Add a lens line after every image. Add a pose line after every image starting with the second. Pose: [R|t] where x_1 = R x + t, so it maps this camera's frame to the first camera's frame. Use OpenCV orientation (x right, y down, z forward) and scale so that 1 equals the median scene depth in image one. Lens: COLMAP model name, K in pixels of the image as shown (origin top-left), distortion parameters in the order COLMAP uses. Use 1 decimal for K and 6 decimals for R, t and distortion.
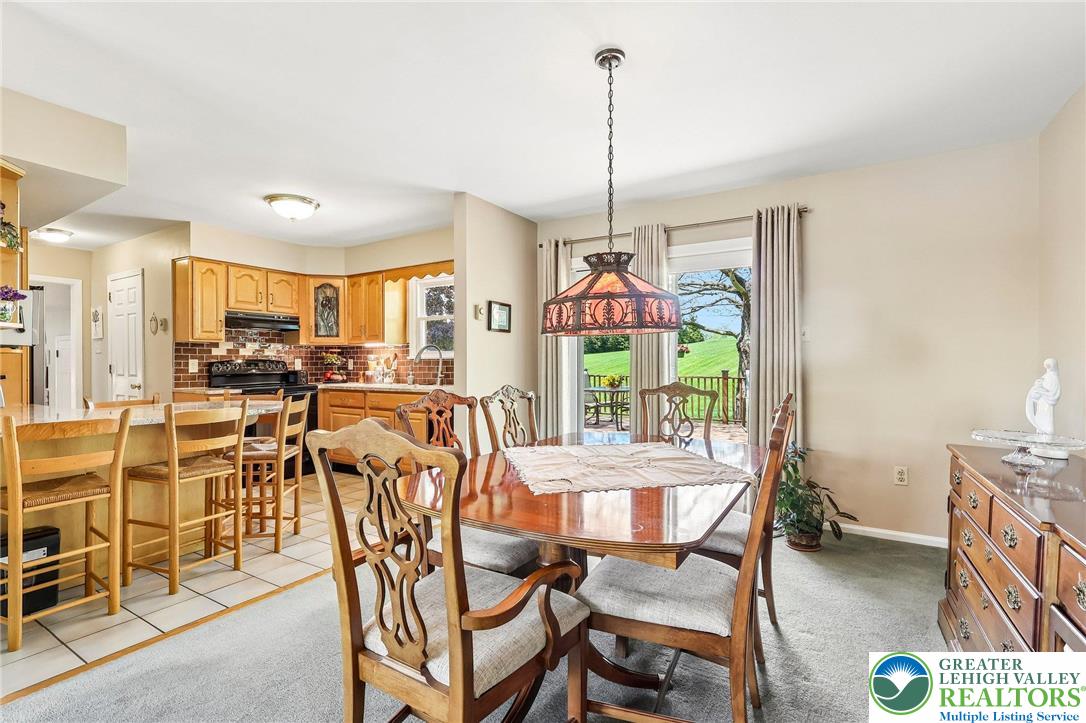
lens RADIAL K [[509.5, 0, 540.4], [0, 509.5, 361.7], [0, 0, 1]] dist [0.000410, 0.000136]
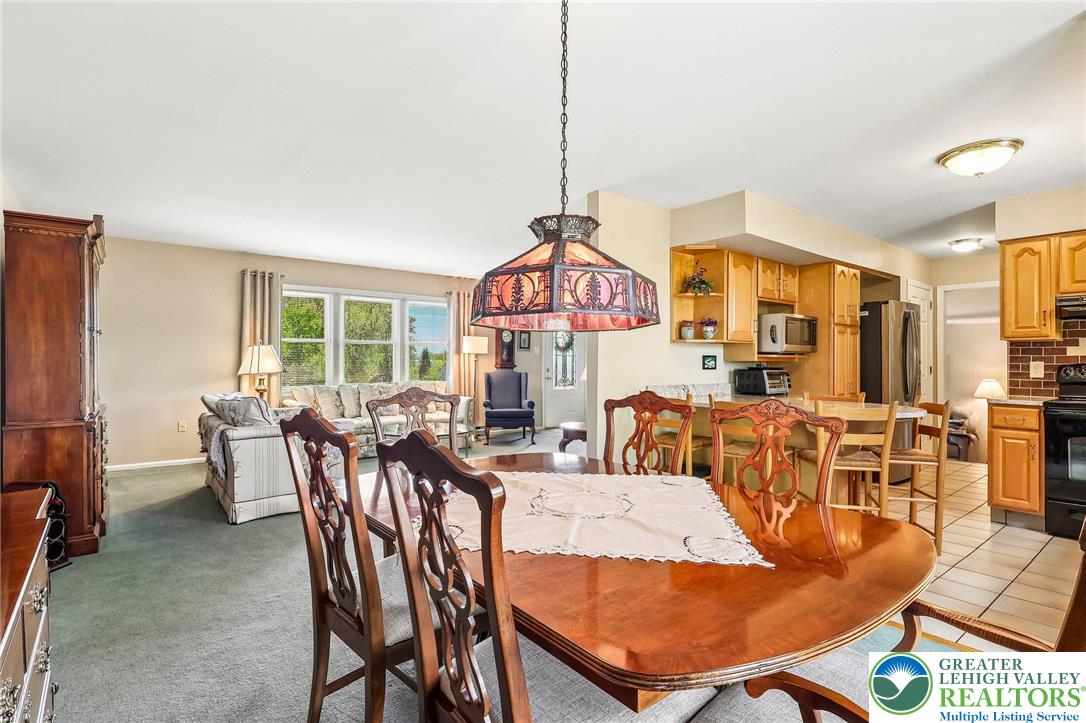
lens RADIAL K [[523.3, 0, 539.4], [0, 523.3, 360.7], [0, 0, 1]] dist [0.002112, 0.000331]
pose [[-0.338010, -0.002326, -0.941139, 0.334062], [-0.005468, 0.999985, -0.000508, -0.001004], [0.941126, 0.004974, -0.338018, 0.477236]]
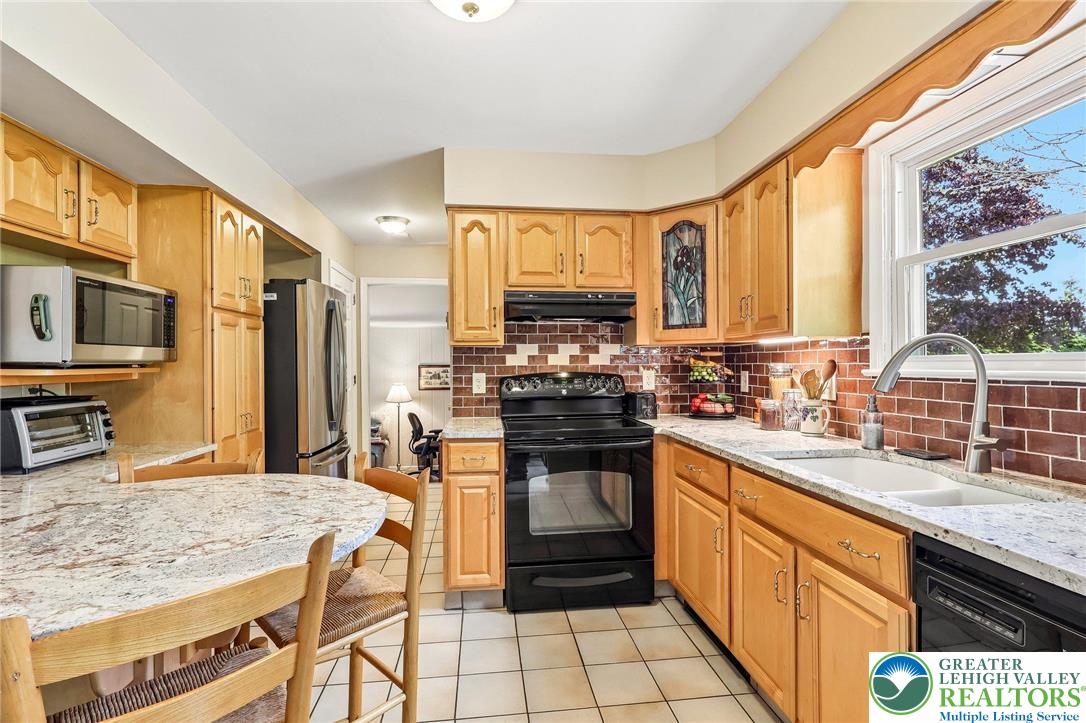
lens RADIAL K [[509.5, 0, 540.4], [0, 509.5, 361.7], [0, 0, 1]] dist [0.000410, 0.000136]
pose [[0.622066, -0.002825, -0.782960, -0.117948], [0.003850, 0.999992, -0.000549, -0.016051], [0.782955, -0.002673, 0.622072, 0.590084]]
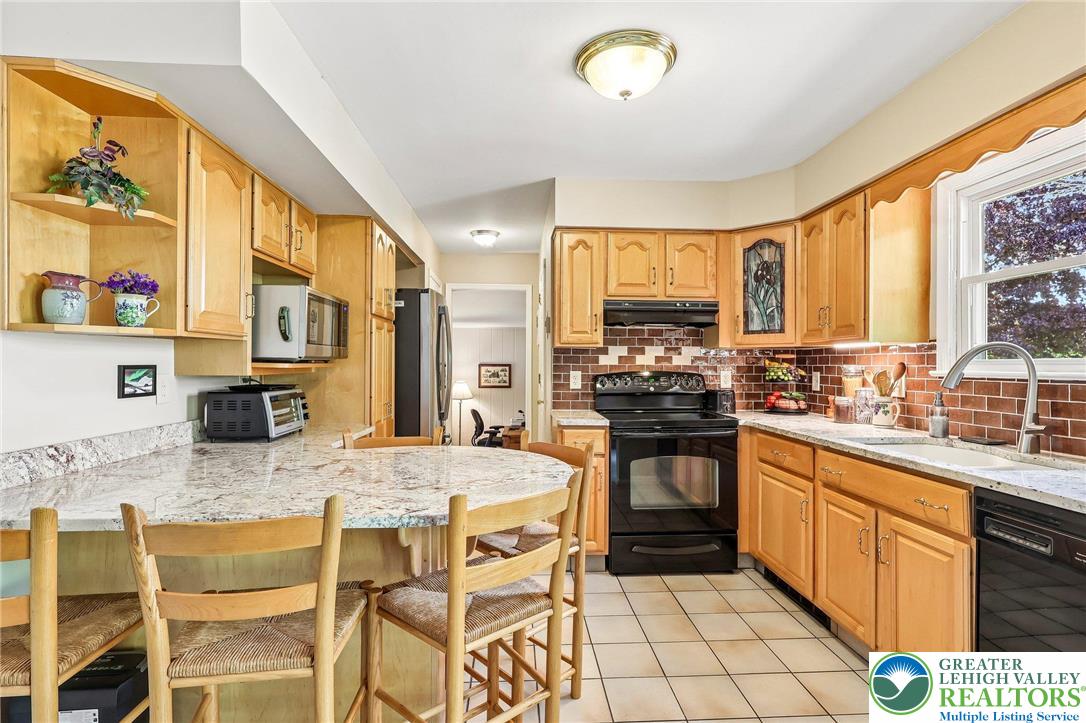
lens RADIAL K [[521.8, 0, 539.7], [0, 521.8, 360.2], [0, 0, 1]] dist [0.000778, 0.000150]
pose [[0.571049, 0.000777, -0.820916, -0.085696], [-0.006716, 0.999971, -0.003726, -0.014954], [0.820889, 0.007641, 0.571037, 0.472261]]
